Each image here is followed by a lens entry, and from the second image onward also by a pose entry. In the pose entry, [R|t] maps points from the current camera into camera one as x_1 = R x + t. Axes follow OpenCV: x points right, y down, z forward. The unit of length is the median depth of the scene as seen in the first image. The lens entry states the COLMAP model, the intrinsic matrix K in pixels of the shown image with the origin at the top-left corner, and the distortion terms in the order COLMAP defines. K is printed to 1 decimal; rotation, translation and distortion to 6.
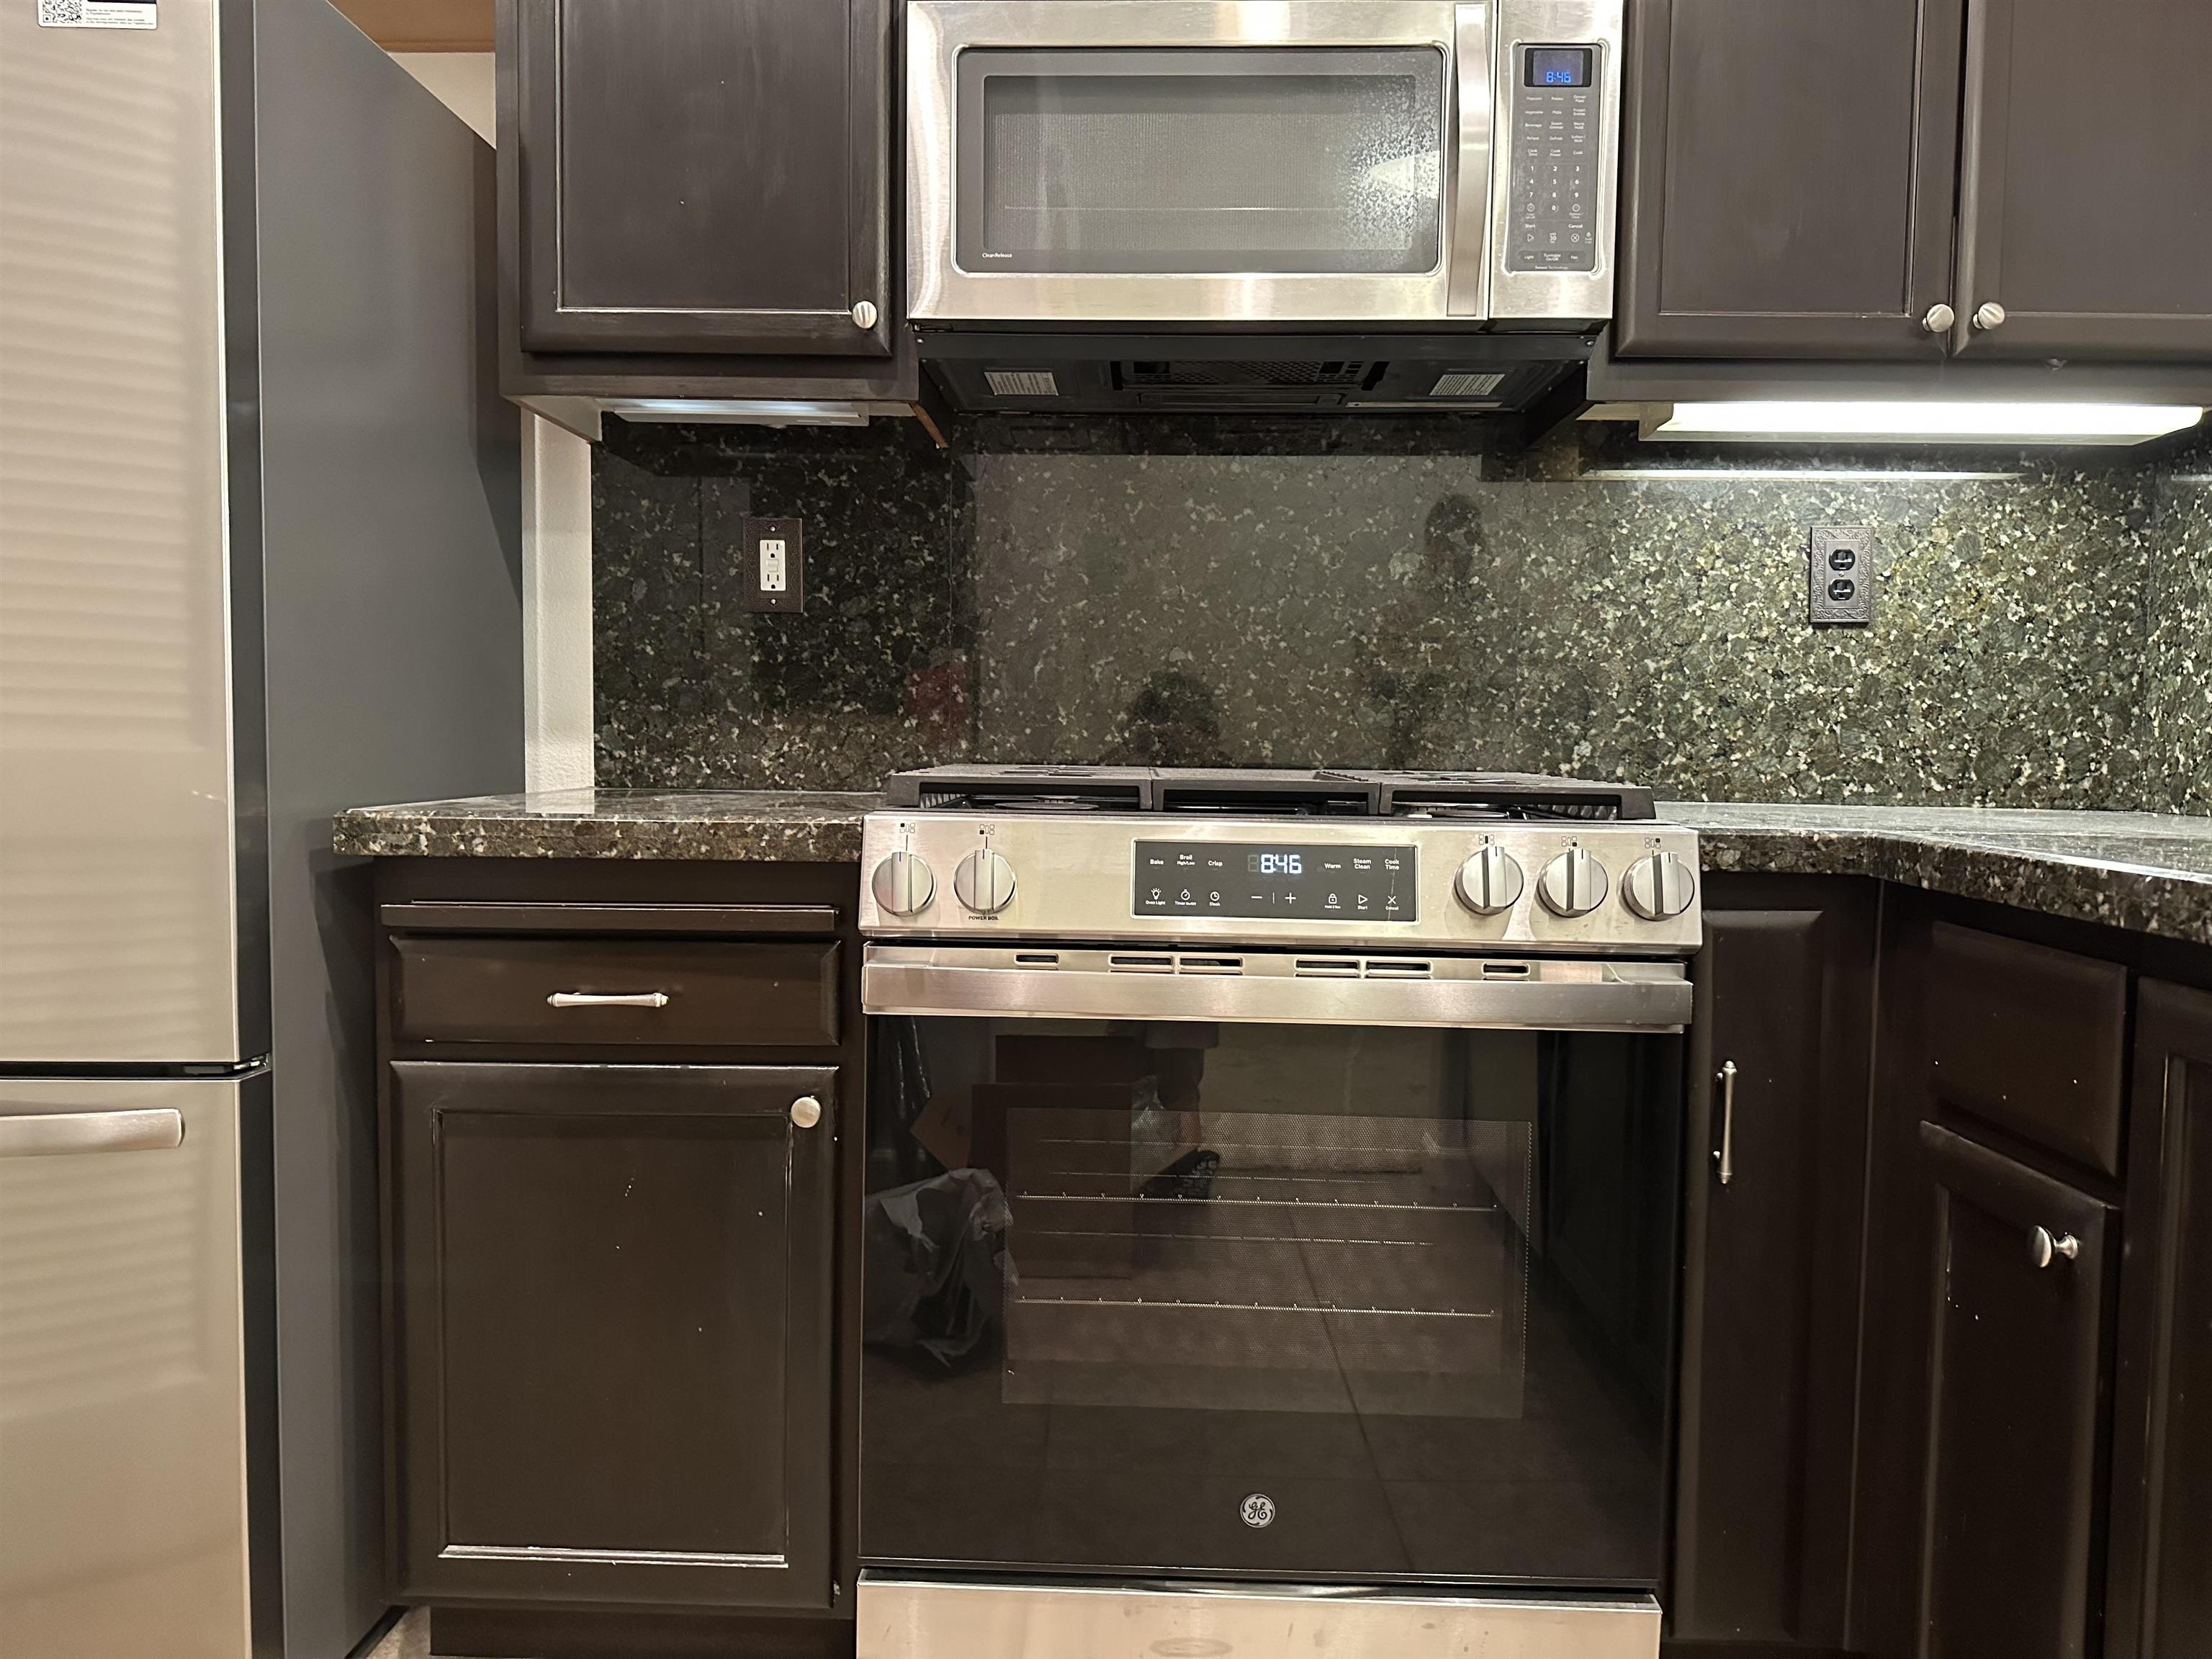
lens RADIAL K [[1551.2, 0, 1100.0], [0, 1551.2, 831.3], [0, 0, 1]] dist [0.170936, -0.309118]
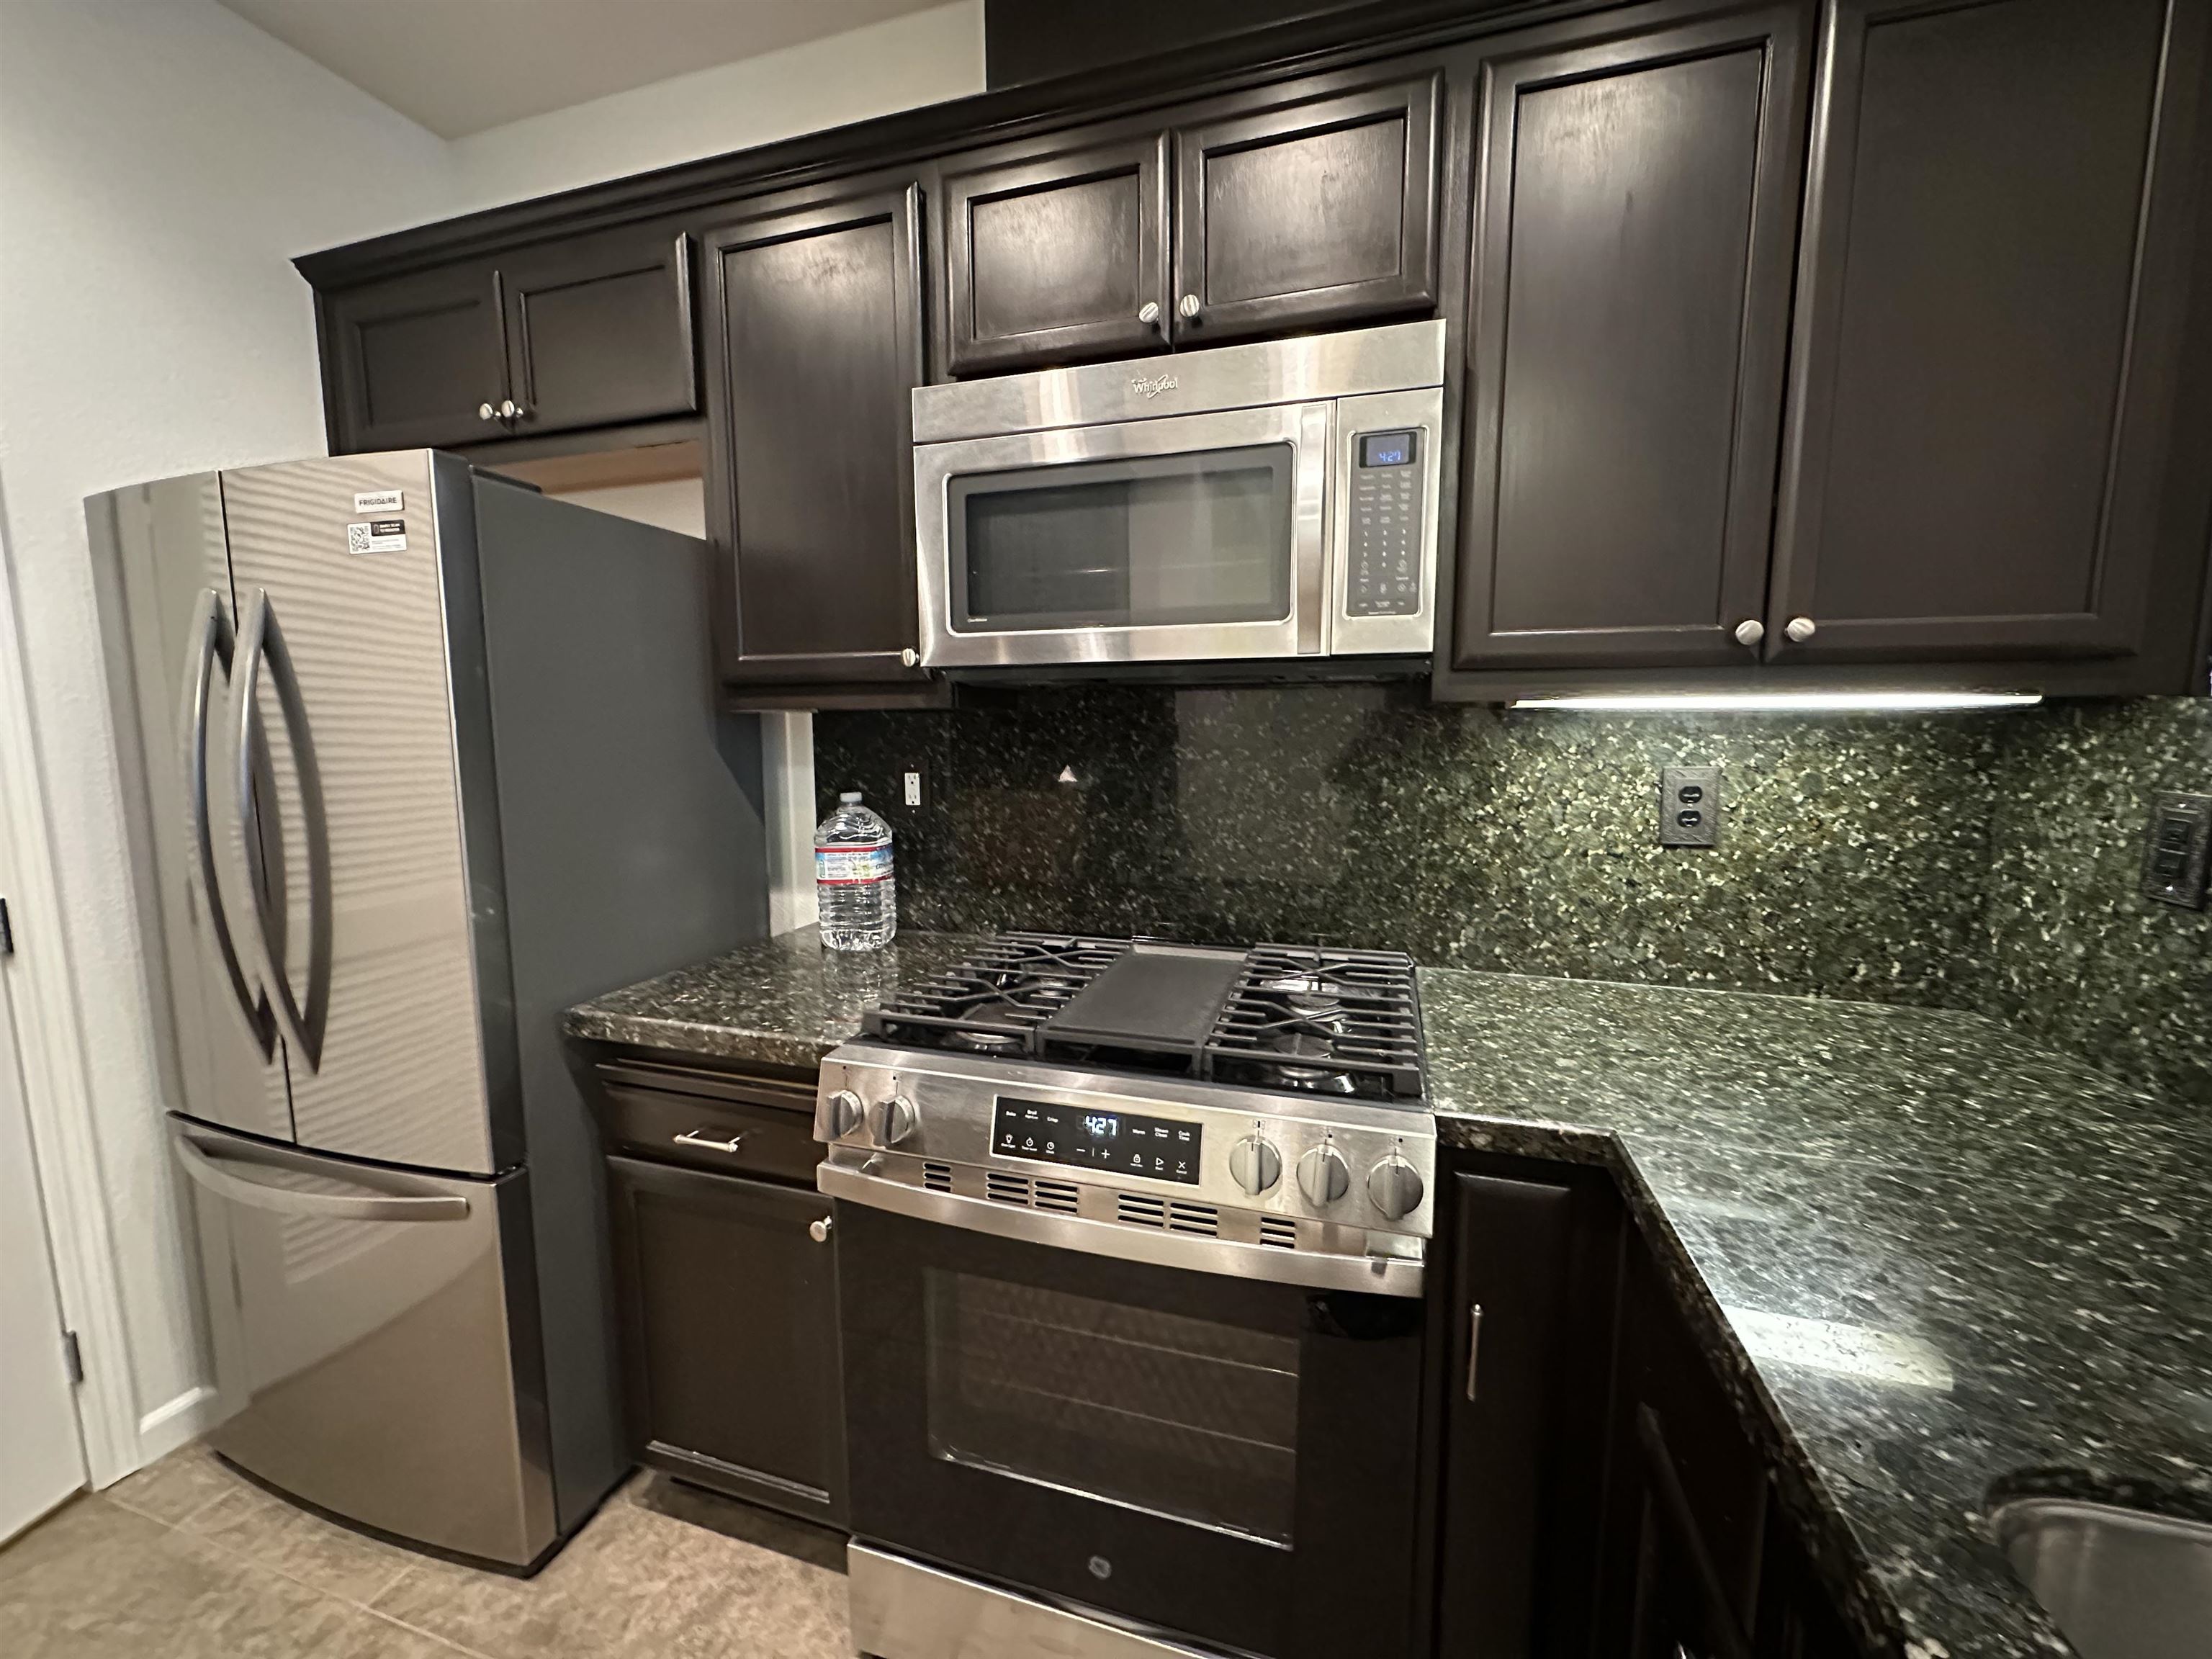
lens RADIAL K [[884.0, 0, 1104.1], [0, 884.0, 832.9], [0, 0, 1]] dist [0.001437, 0.000010]
pose [[0.962264, 0.015877, -0.271654, 0.214405], [0.000471, 0.998198, 0.060011, -0.180671], [0.272117, -0.057874, 0.960522, 0.211975]]
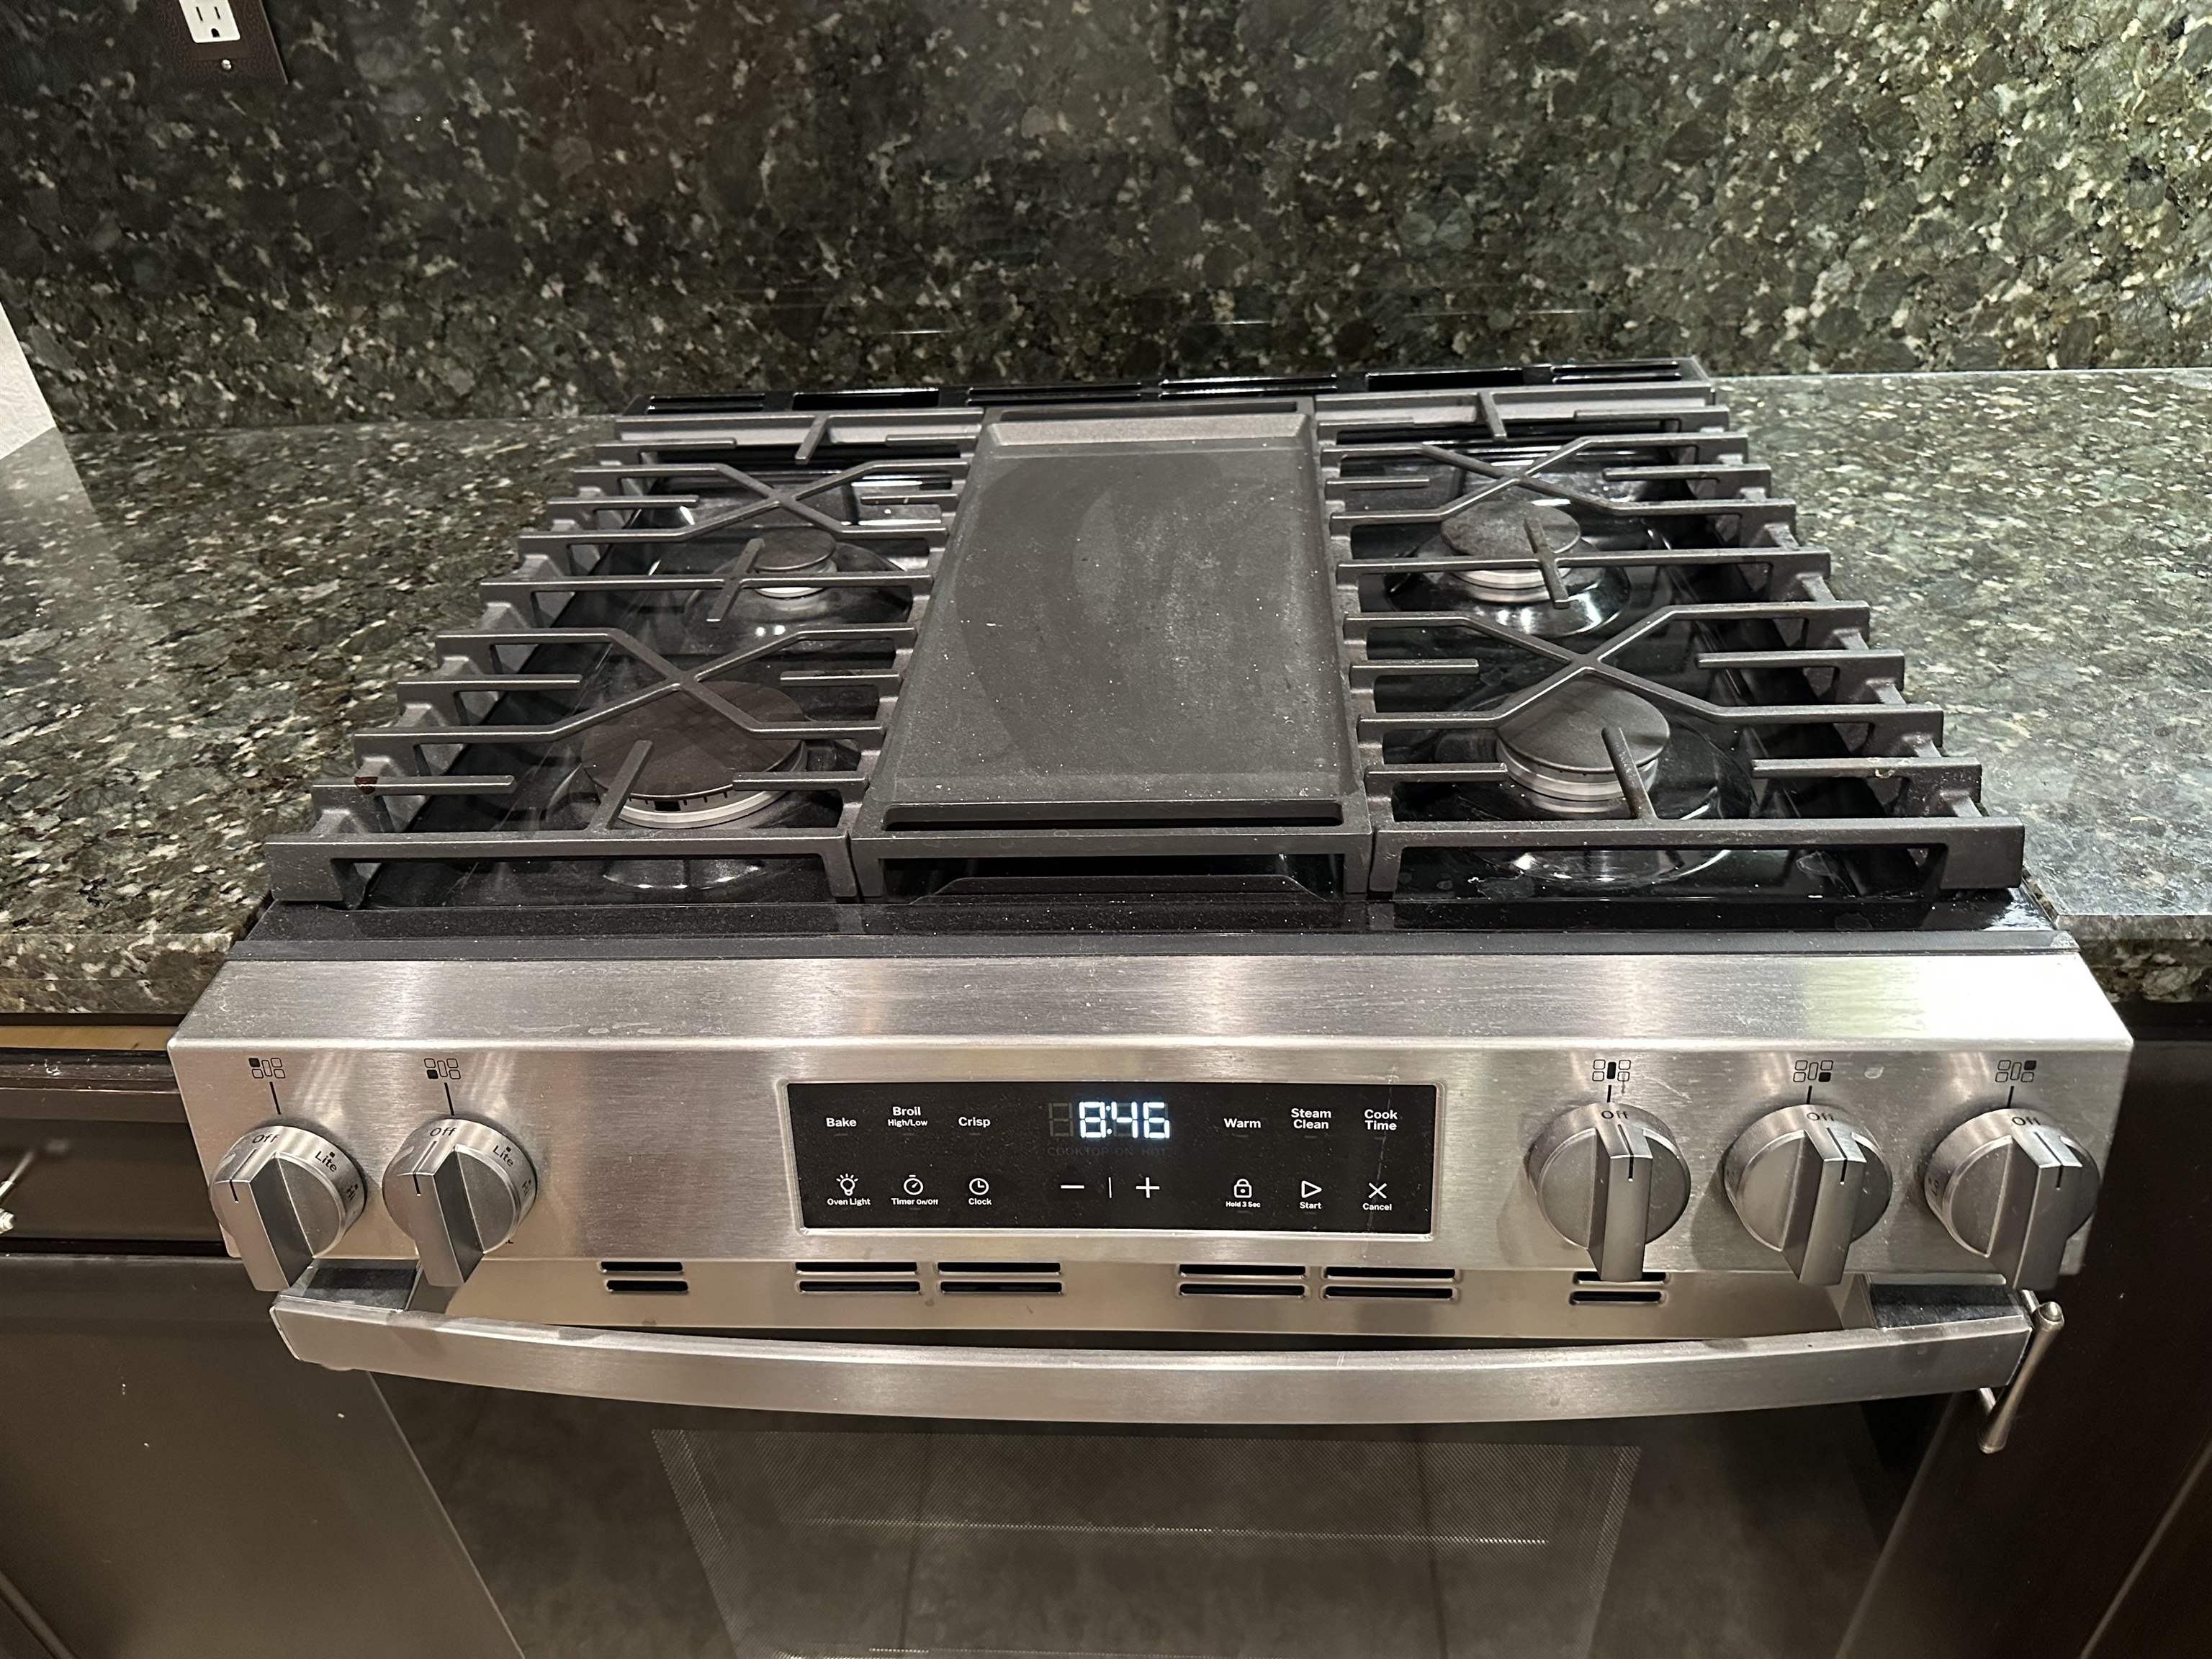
lens RADIAL K [[1590.3, 0, 1105.3], [0, 1590.3, 842.4], [0, 0, 1]] dist [-0.007695, -0.004261]
pose [[0.996891, -0.037547, -0.069273, 0.098671], [0.068752, 0.843998, 0.531921, -0.189151], [0.038494, -0.535030, 0.843956, 0.457268]]
